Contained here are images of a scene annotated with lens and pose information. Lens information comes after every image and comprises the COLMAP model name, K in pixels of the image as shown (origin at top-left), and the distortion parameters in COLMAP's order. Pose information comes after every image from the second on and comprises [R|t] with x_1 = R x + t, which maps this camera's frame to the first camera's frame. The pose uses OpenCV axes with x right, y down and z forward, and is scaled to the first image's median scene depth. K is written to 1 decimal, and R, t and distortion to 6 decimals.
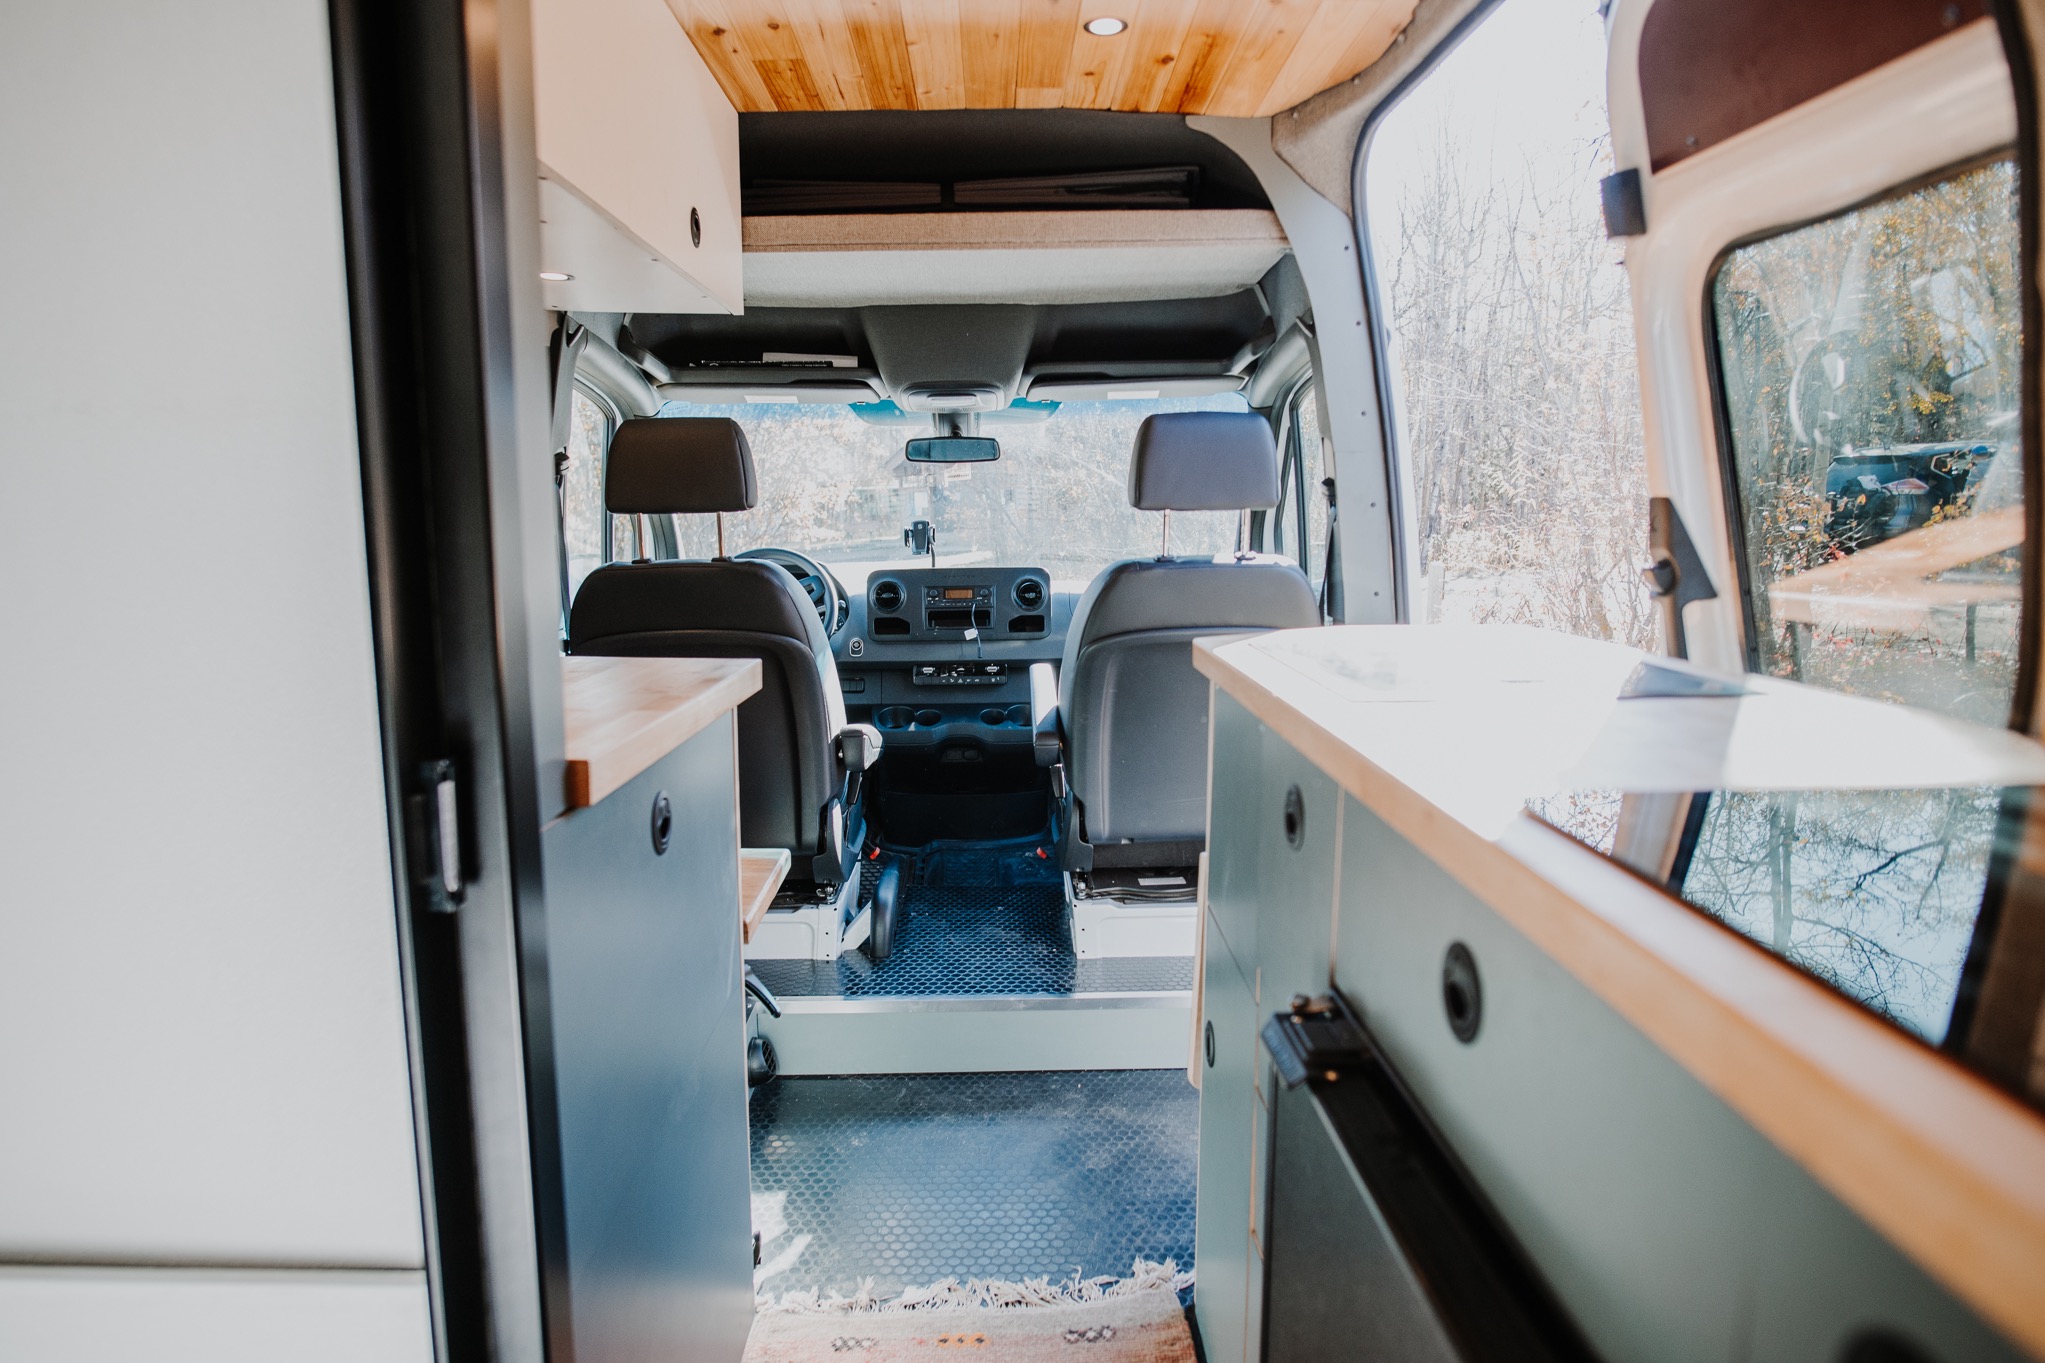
lens RADIAL K [[1188.3, 0, 1008.3], [0, 1188.3, 686.5], [0, 0, 1]] dist [-0.029222, 0.010288]
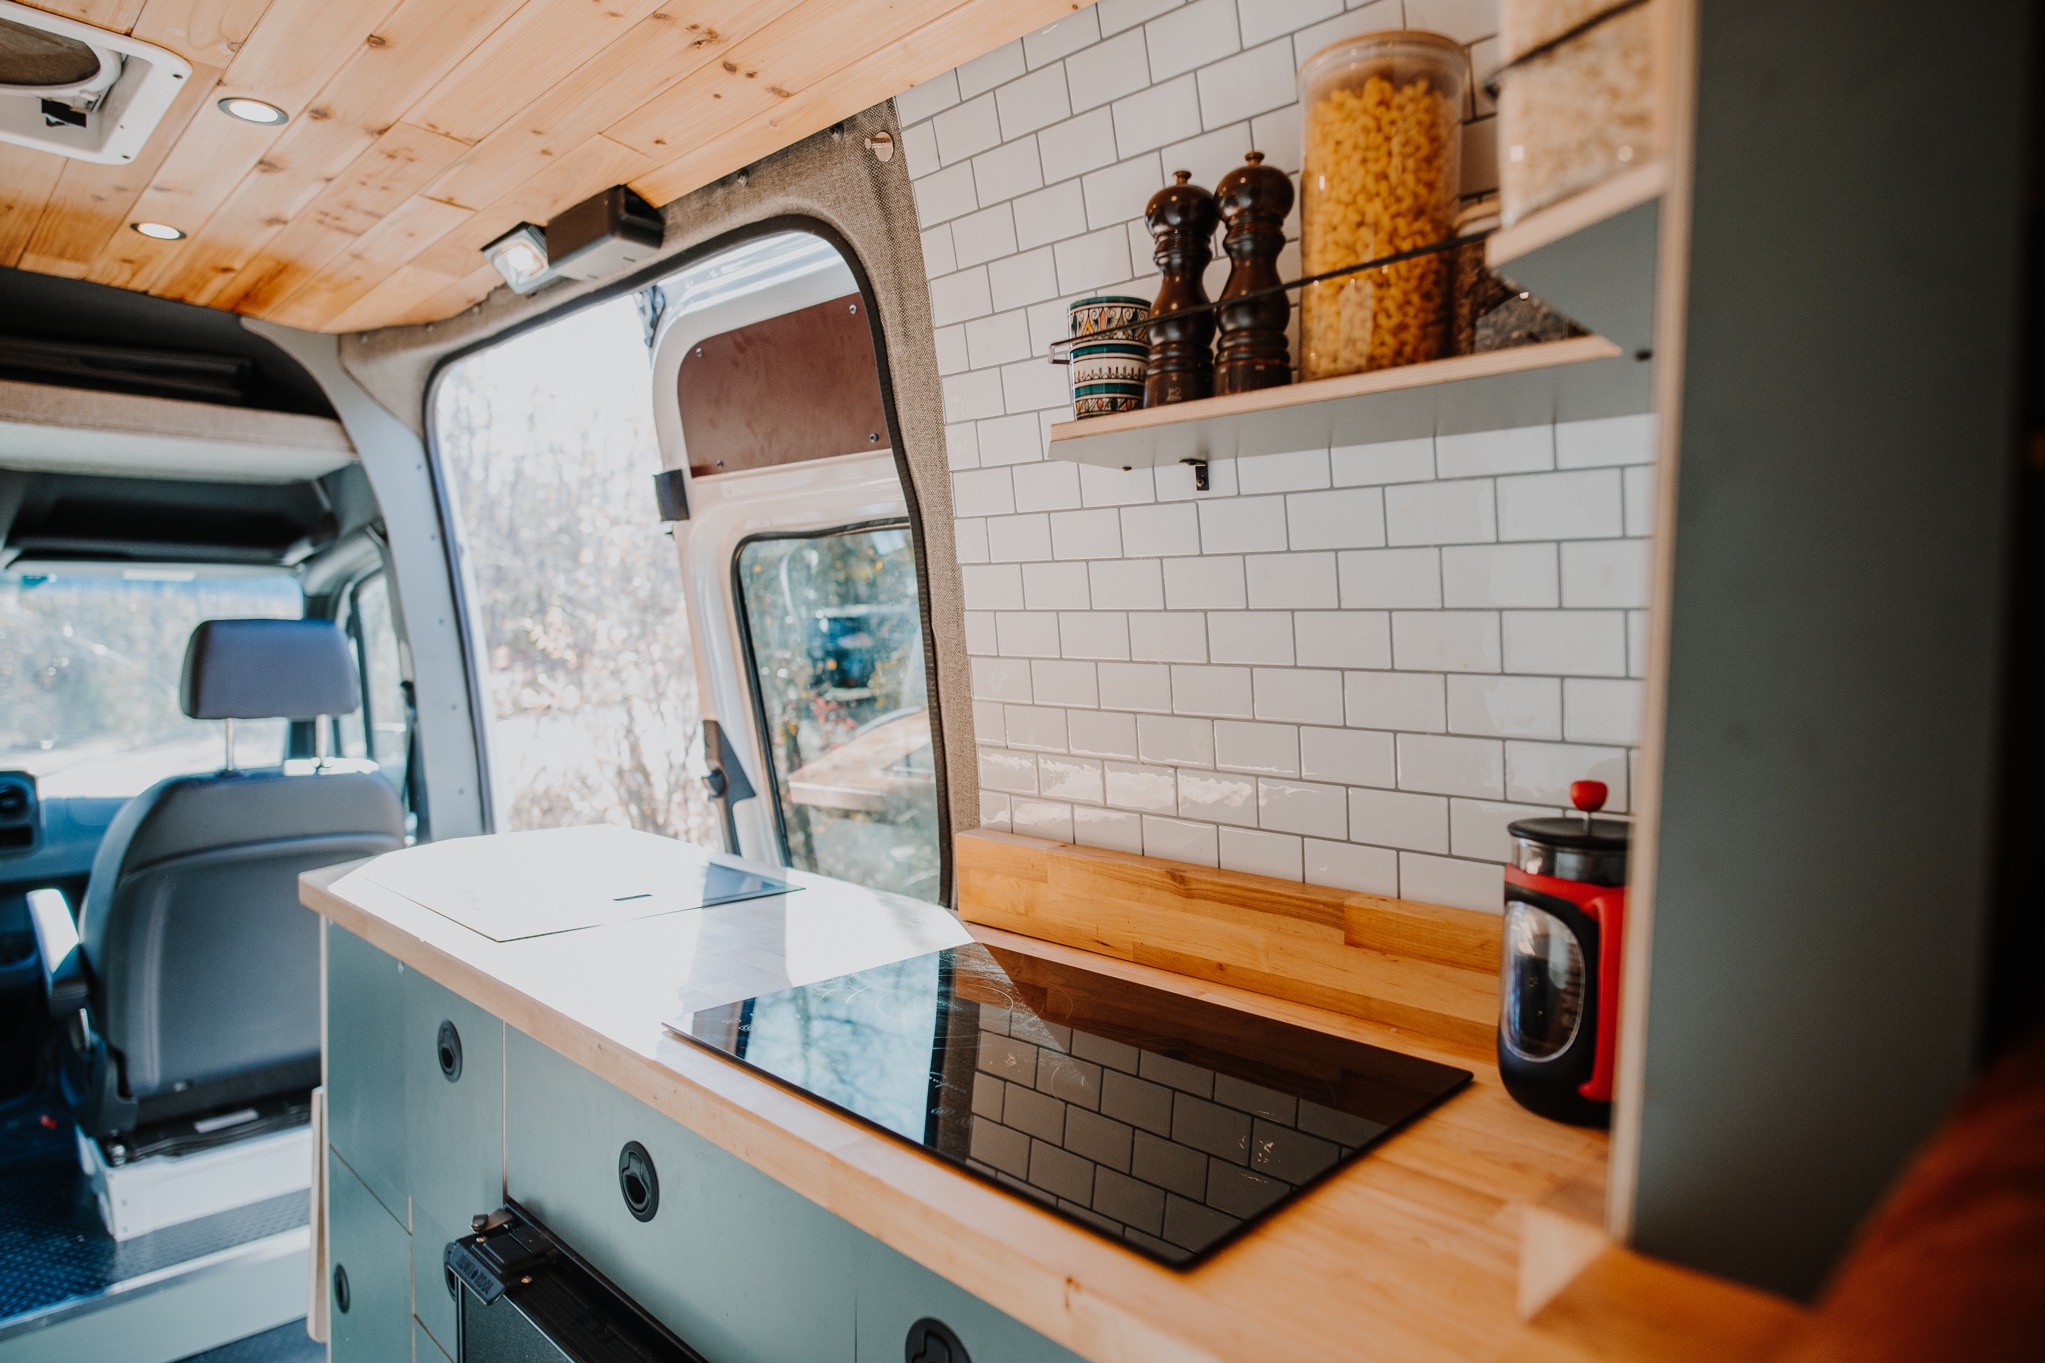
lens RADIAL K [[1188.3, 0, 1009.8], [0, 1188.3, 670.2], [0, 0, 1]] dist [-0.029222, 0.010288]
pose [[0.711114, -0.004186, 0.703065, -0.083419], [0.089345, 0.992413, -0.084460, -0.054071], [-0.697377, 0.122876, 0.706093, -0.097990]]
